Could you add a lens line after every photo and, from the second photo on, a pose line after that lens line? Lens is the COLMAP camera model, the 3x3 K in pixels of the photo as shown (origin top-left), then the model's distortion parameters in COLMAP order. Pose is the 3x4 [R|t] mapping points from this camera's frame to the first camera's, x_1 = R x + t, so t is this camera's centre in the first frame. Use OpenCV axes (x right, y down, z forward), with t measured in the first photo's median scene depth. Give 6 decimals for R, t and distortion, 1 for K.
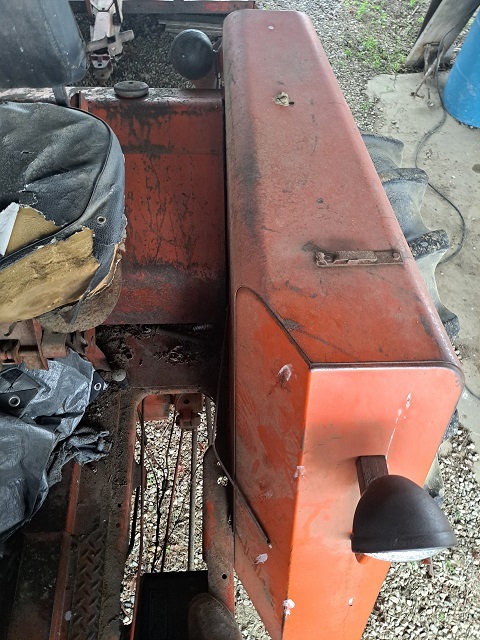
lens RADIAL K [[452.4, 0, 231.9], [0, 452.4, 320.7], [0, 0, 1]] dist [0.088623, -0.092487]
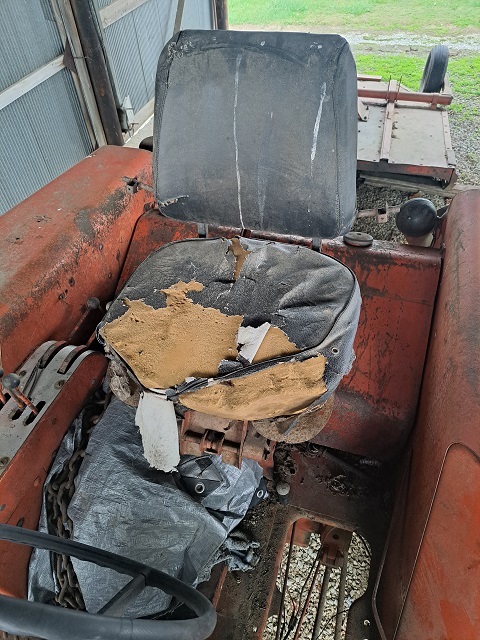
lens RADIAL K [[450.9, 0, 248.2], [0, 450.9, 324.5], [0, 0, 1]] dist [0.068251, -0.048075]
pose [[0.942248, 0.196605, -0.271137, -0.135378], [-0.255590, 0.945278, -0.202788, -0.000728], [0.216431, 0.260377, 0.940936, -0.074400]]
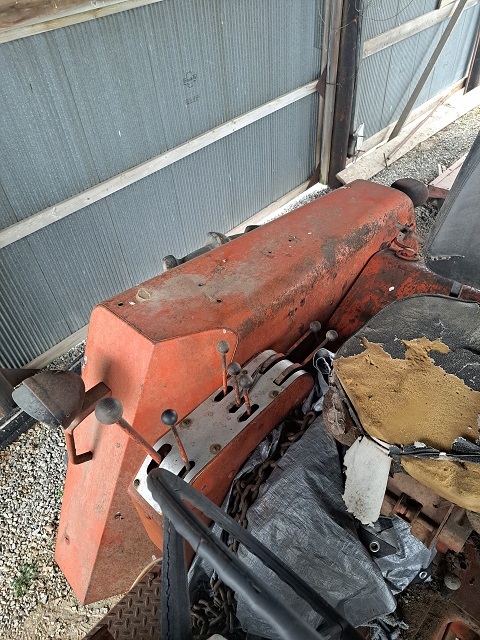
lens RADIAL K [[450.9, 0, 248.2], [0, 450.9, 324.5], [0, 0, 1]] dist [0.068251, -0.048075]
pose [[0.709878, 0.431237, -0.556874, -0.281920], [-0.573087, 0.813278, -0.100753, 0.031669], [0.409445, 0.390659, 0.824464, -0.148061]]
